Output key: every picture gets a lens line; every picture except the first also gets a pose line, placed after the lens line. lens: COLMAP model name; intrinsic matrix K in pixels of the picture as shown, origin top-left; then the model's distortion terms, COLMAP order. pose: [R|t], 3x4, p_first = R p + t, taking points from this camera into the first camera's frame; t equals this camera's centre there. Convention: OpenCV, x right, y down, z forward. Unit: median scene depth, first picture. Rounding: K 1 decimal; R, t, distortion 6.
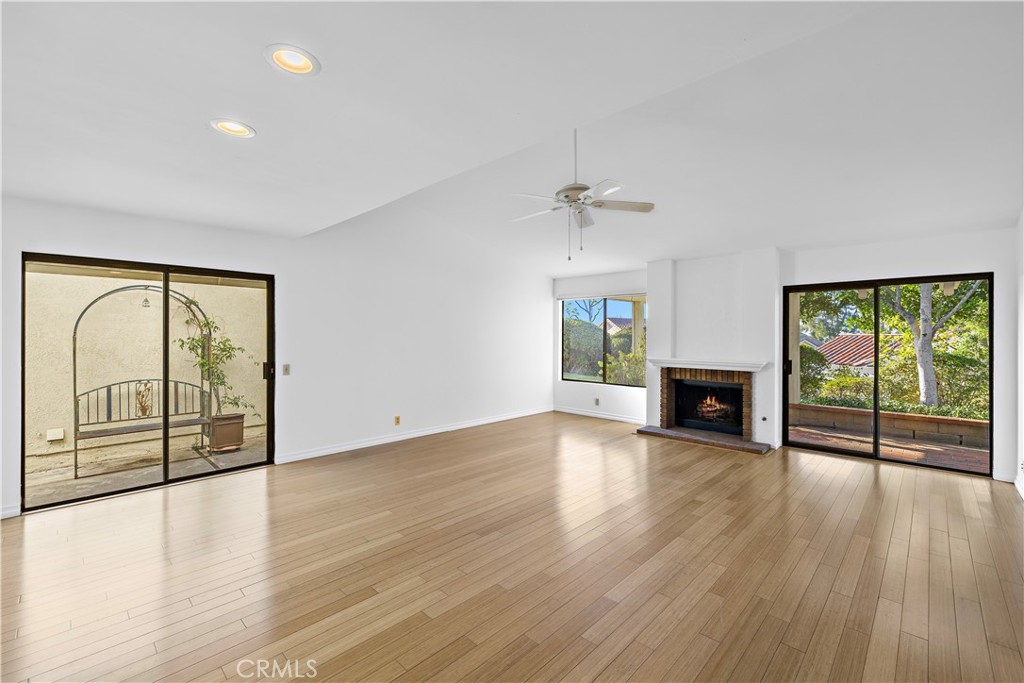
lens RADIAL K [[428.5, 0, 514.4], [0, 428.5, 339.2], [0, 0, 1]] dist [0.001062, 0.000229]
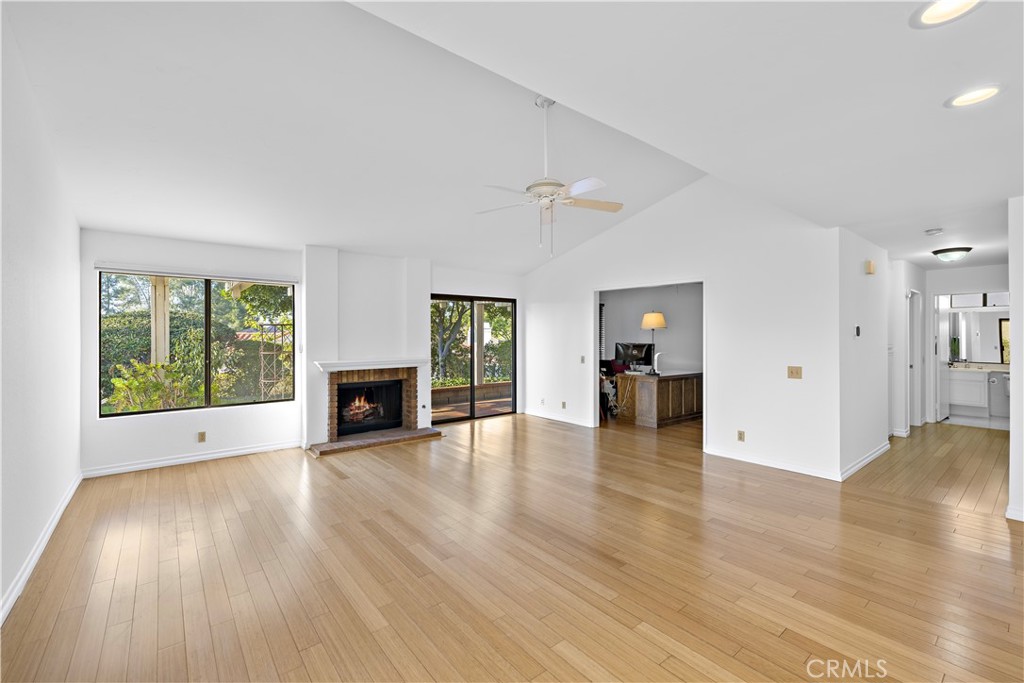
lens RADIAL K [[433.6, 0, 511.8], [0, 433.6, 332.9], [0, 0, 1]] dist [0.006707, 0.000184]
pose [[0.131222, 0.000019, 0.991353, -0.493547], [0.009089, 0.999958, -0.001222, -0.008251], [-0.991311, 0.009171, 0.131216, 0.552999]]
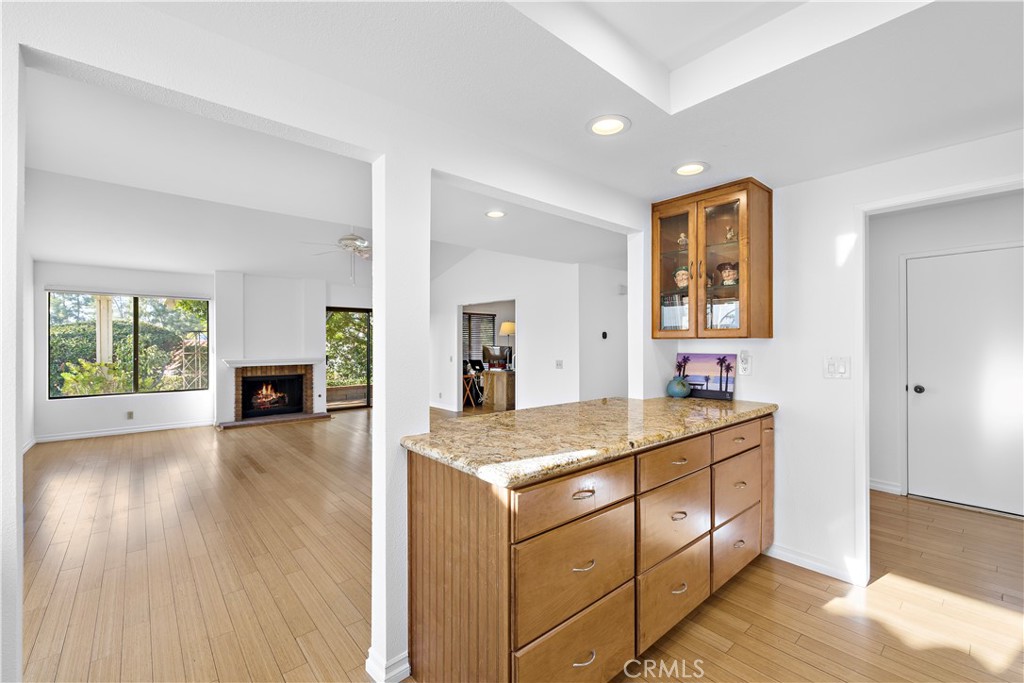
lens RADIAL K [[428.5, 0, 514.4], [0, 428.5, 339.2], [0, 0, 1]] dist [0.001062, 0.000229]
pose [[0.087357, 0.003076, 0.996172, -0.744443], [0.011023, 0.999931, -0.004055, 0.005034], [-0.996116, 0.011335, 0.087317, 0.186596]]
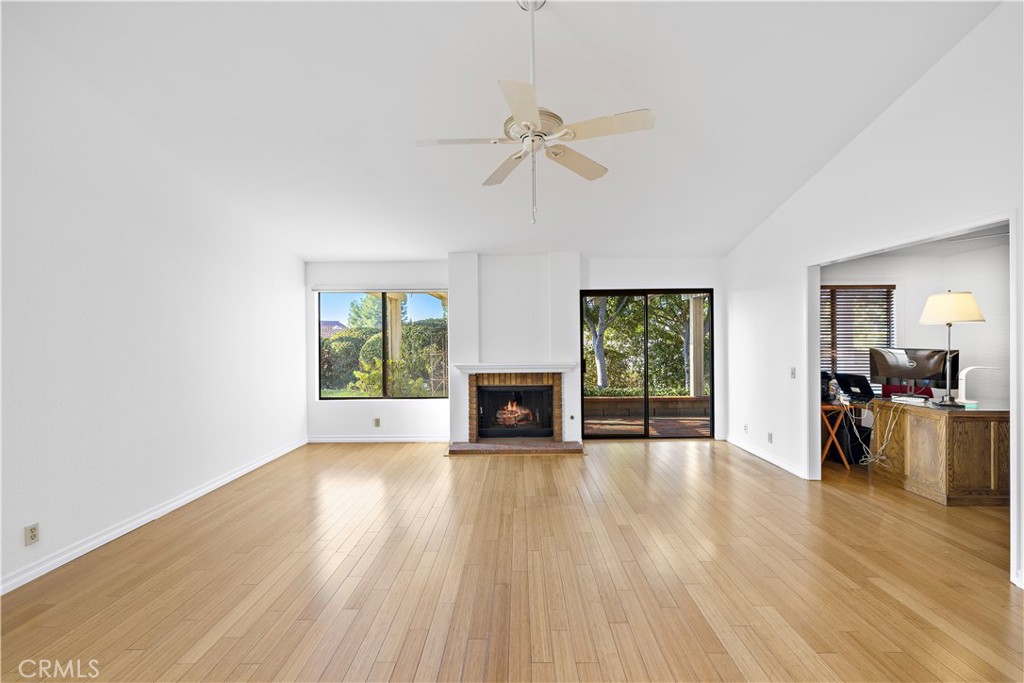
lens RADIAL K [[428.5, 0, 514.4], [0, 428.5, 339.2], [0, 0, 1]] dist [0.001062, 0.000229]
pose [[0.729461, -0.013972, 0.683880, -0.198700], [0.017764, 0.999841, 0.001479, -0.005384], [-0.683792, 0.011069, 0.729593, 0.310215]]
